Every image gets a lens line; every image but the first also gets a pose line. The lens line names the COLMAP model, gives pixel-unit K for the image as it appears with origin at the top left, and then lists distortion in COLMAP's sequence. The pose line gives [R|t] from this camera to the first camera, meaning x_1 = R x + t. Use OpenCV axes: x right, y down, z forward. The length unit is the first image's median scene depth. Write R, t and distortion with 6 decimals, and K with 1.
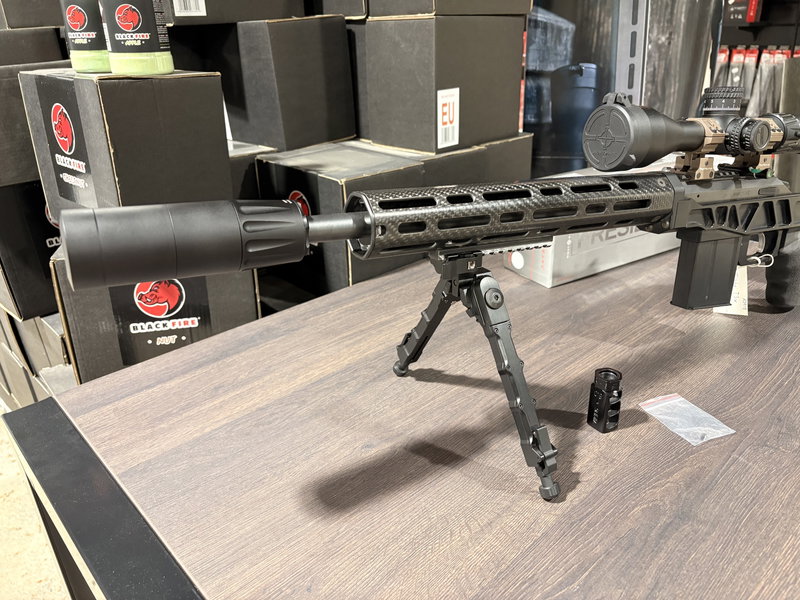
lens RADIAL K [[641.4, 0, 403.9], [0, 641.4, 301.1], [0, 0, 1]] dist [0.019531, 0.000679]
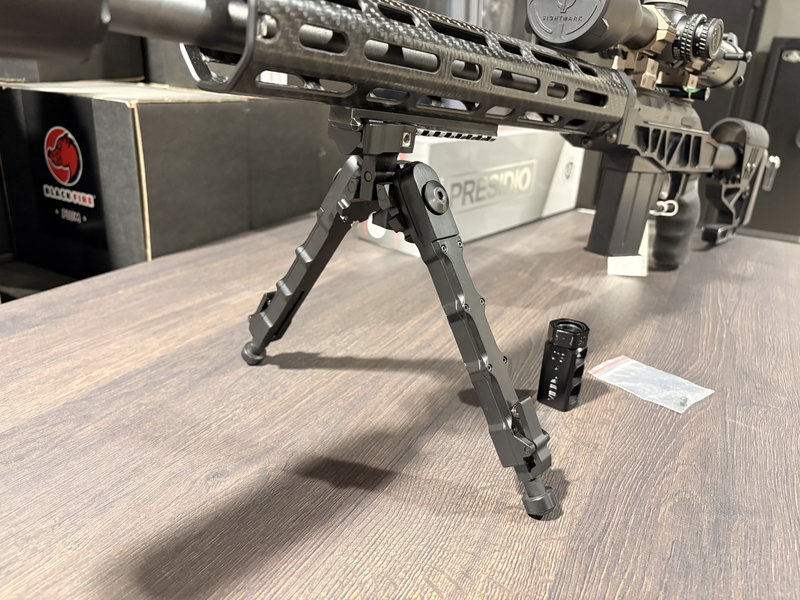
lens RADIAL K [[646.0, 0, 422.4], [0, 646.0, 290.9], [0, 0, 1]] dist [0.010278, -0.006114]
pose [[0.937528, -0.035504, 0.346095, -0.061761], [0.058522, 0.996698, -0.056282, 0.082396], [-0.342954, 0.073021, 0.936510, 0.300300]]
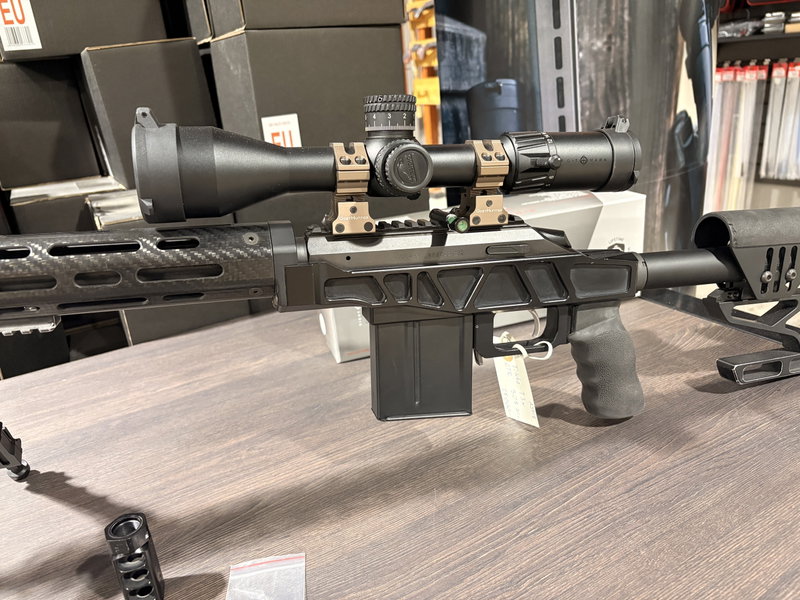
lens RADIAL K [[640.9, 0, 400.0], [0, 640.9, 300.0], [0, 0, 1]] dist [0.003428, 0.003913]
pose [[0.970440, 0.031496, -0.239279, 0.582898], [-0.043348, 0.998072, -0.044428, -0.079968], [0.237418, 0.053487, 0.969934, 0.323122]]
